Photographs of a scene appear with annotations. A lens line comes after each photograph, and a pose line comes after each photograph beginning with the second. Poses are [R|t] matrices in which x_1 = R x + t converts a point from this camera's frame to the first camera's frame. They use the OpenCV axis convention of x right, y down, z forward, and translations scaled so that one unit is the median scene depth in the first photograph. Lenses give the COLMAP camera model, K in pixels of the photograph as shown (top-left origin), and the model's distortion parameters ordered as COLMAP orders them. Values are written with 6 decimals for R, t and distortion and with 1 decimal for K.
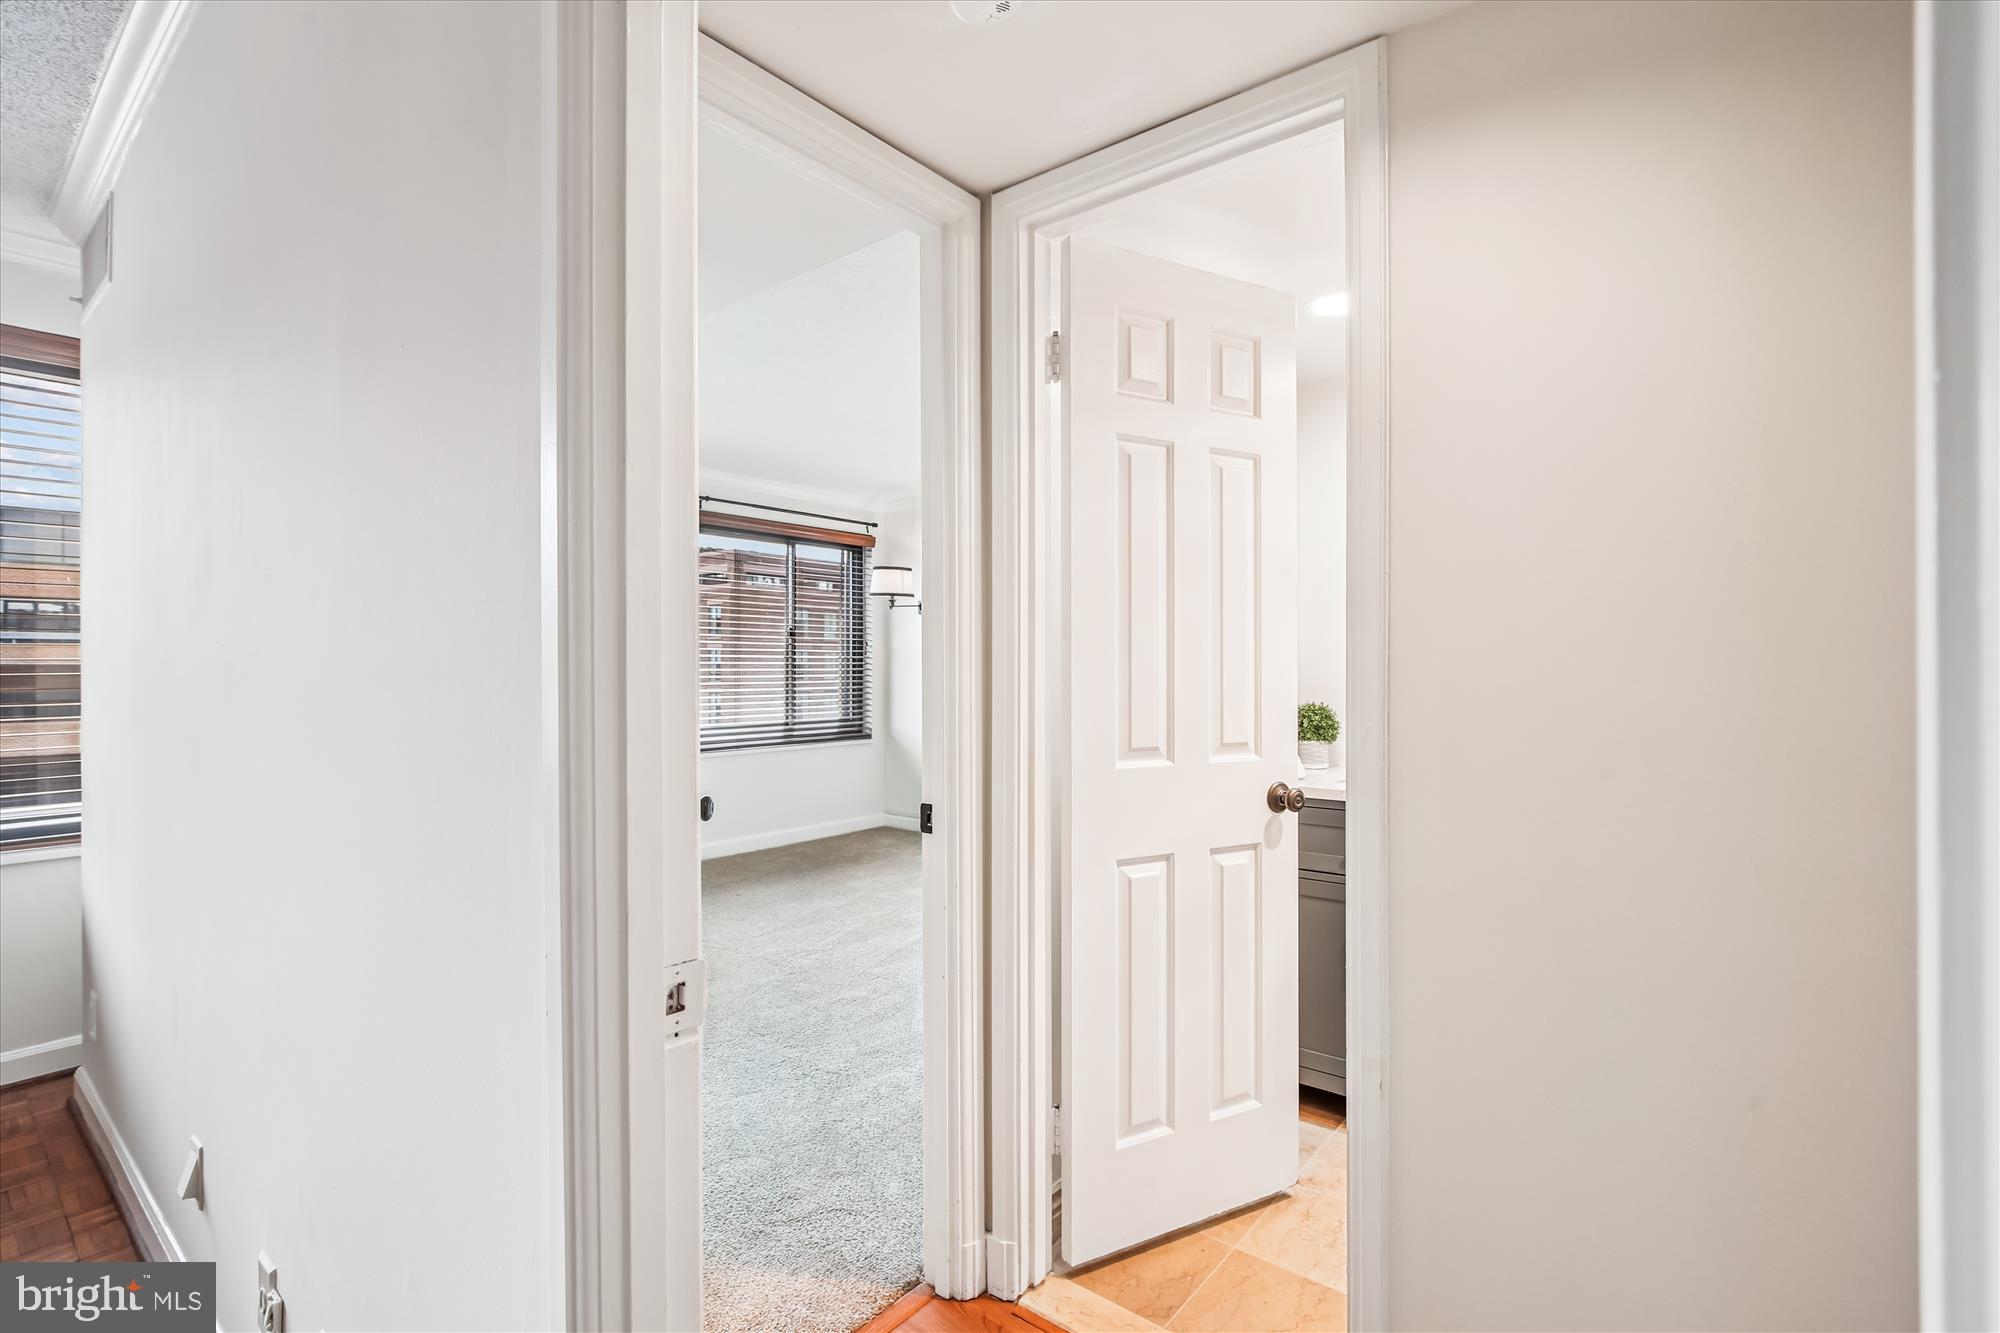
lens RADIAL K [[913.9, 0, 1014.3], [0, 913.9, 680.0], [0, 0, 1]] dist [-0.017874, 0.008177]
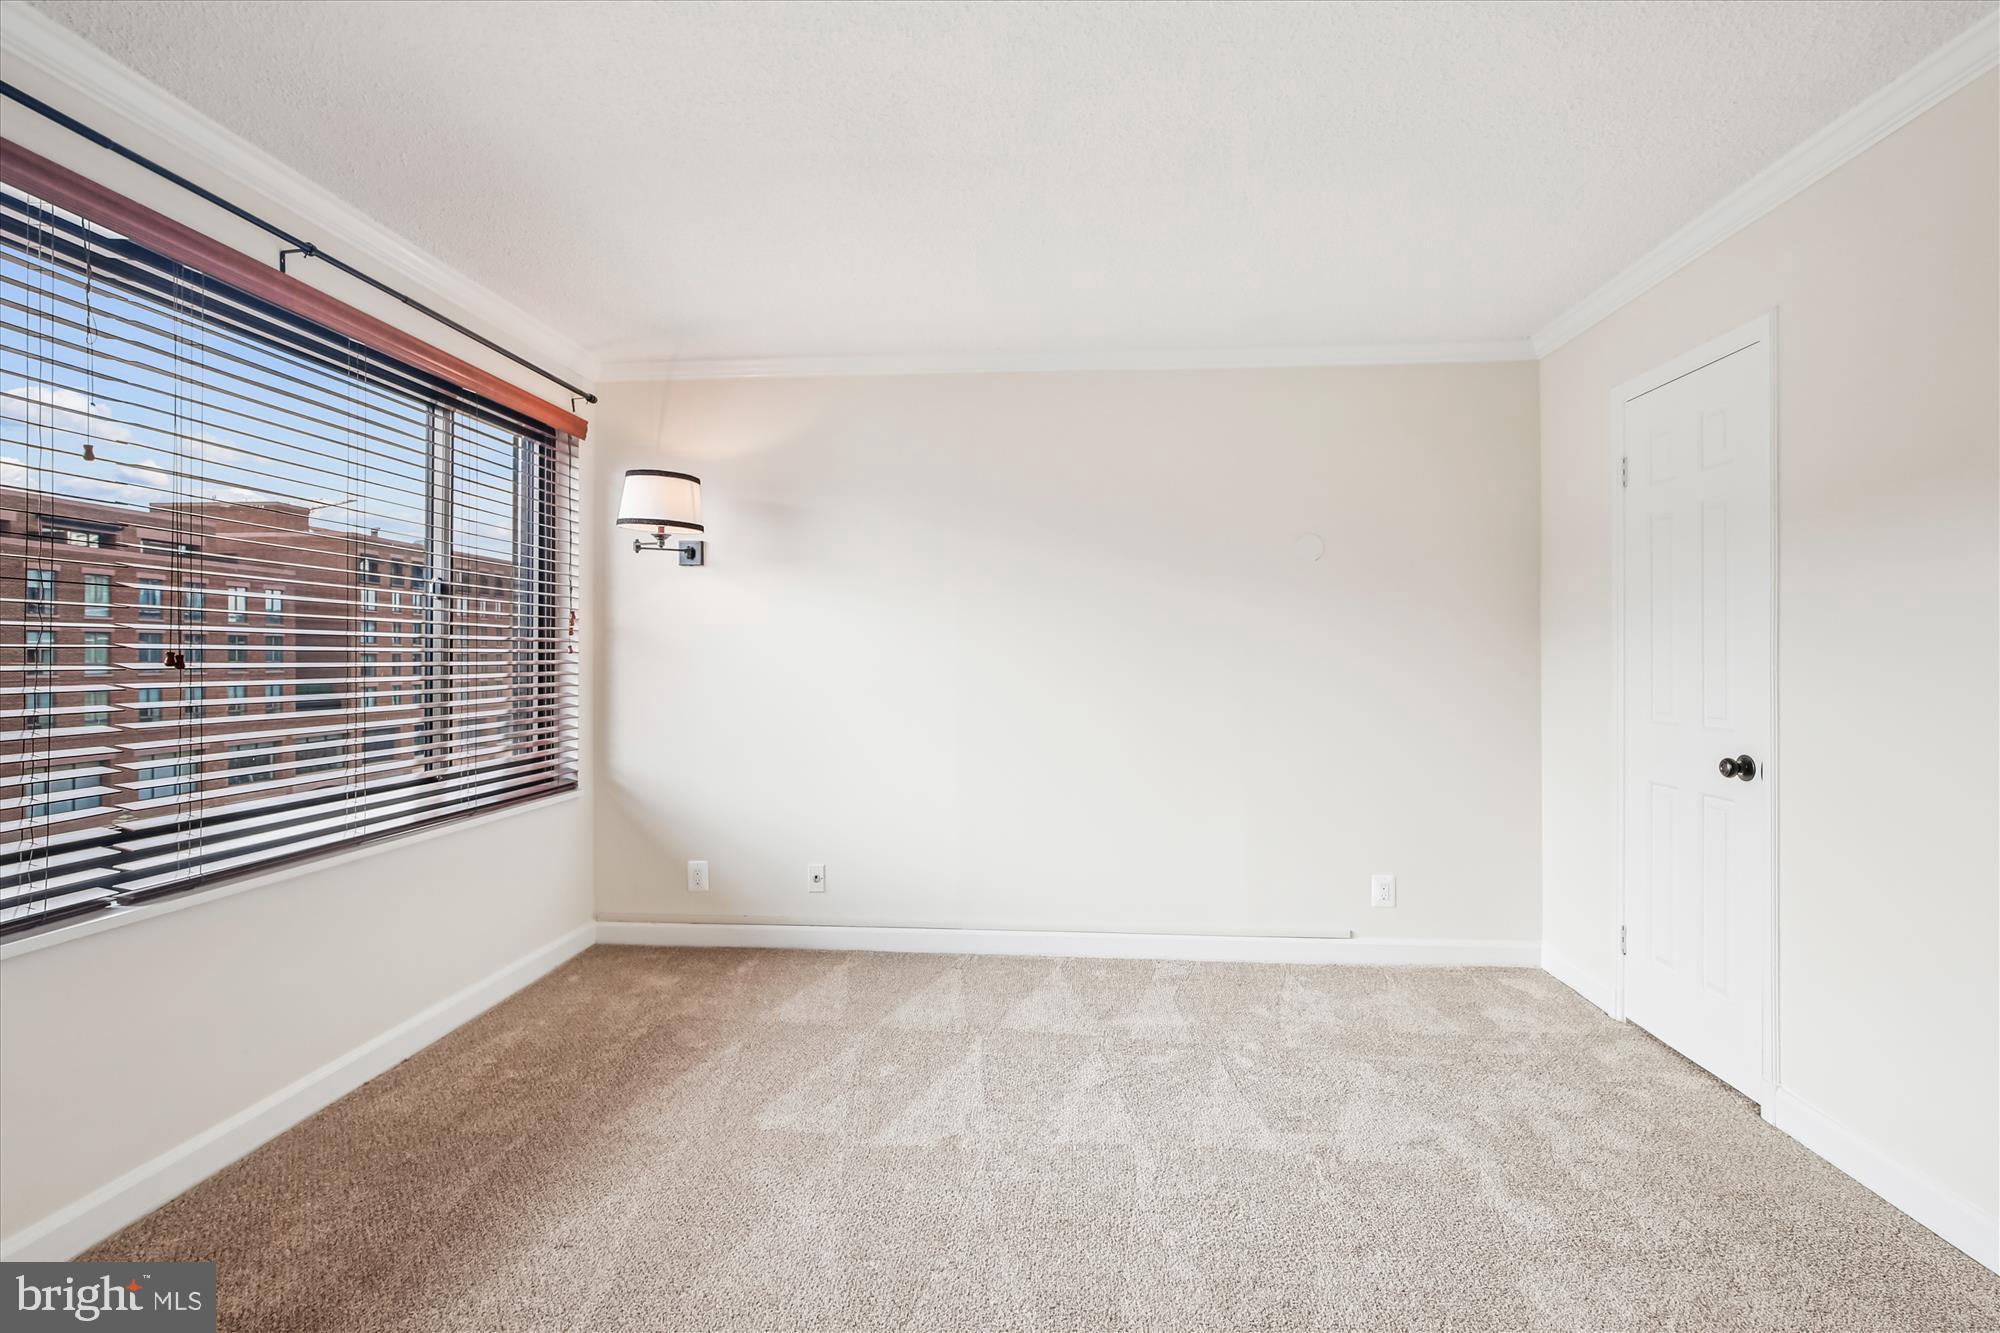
lens RADIAL K [[929.5, 0, 1003.3], [0, 929.5, 666.8], [0, 0, 1]] dist [-0.004716, 0.000525]
pose [[0.832831, -0.013207, 0.553370, -0.258335], [0.013148, 0.999905, 0.004076, -0.008167], [-0.553372, 0.003881, 0.832925, 0.413546]]
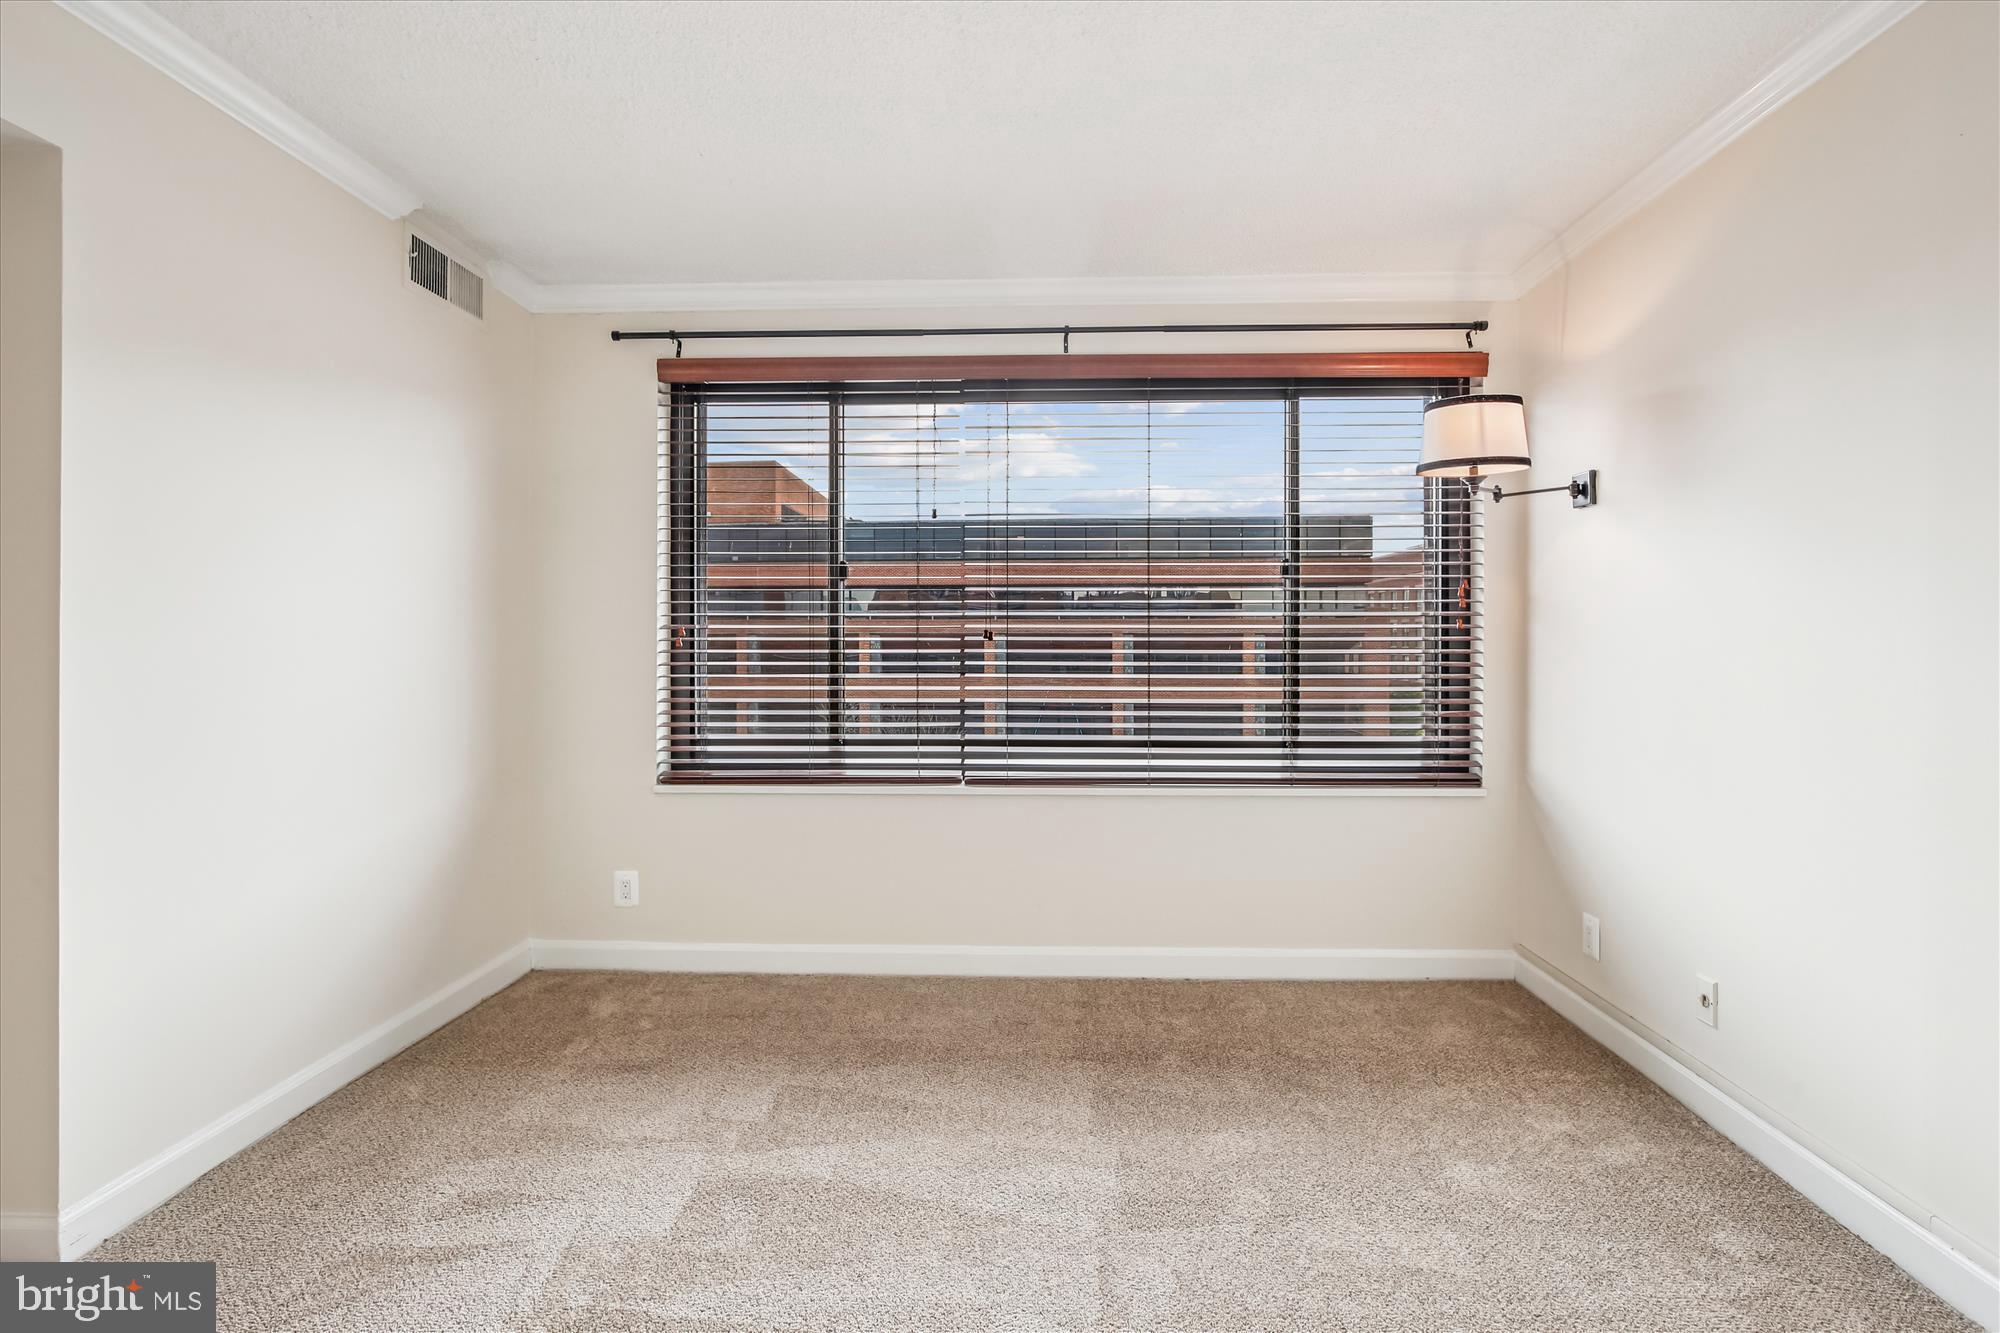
lens RADIAL K [[980.7, 0, 1000.0], [0, 980.7, 635.7], [0, 0, 1]] dist [-0.000561, -0.000318]
pose [[0.598182, -0.007903, -0.801322, 0.100121], [-0.004723, 0.999899, -0.013387, -0.005584], [0.801347, 0.011792, 0.598084, 0.524459]]
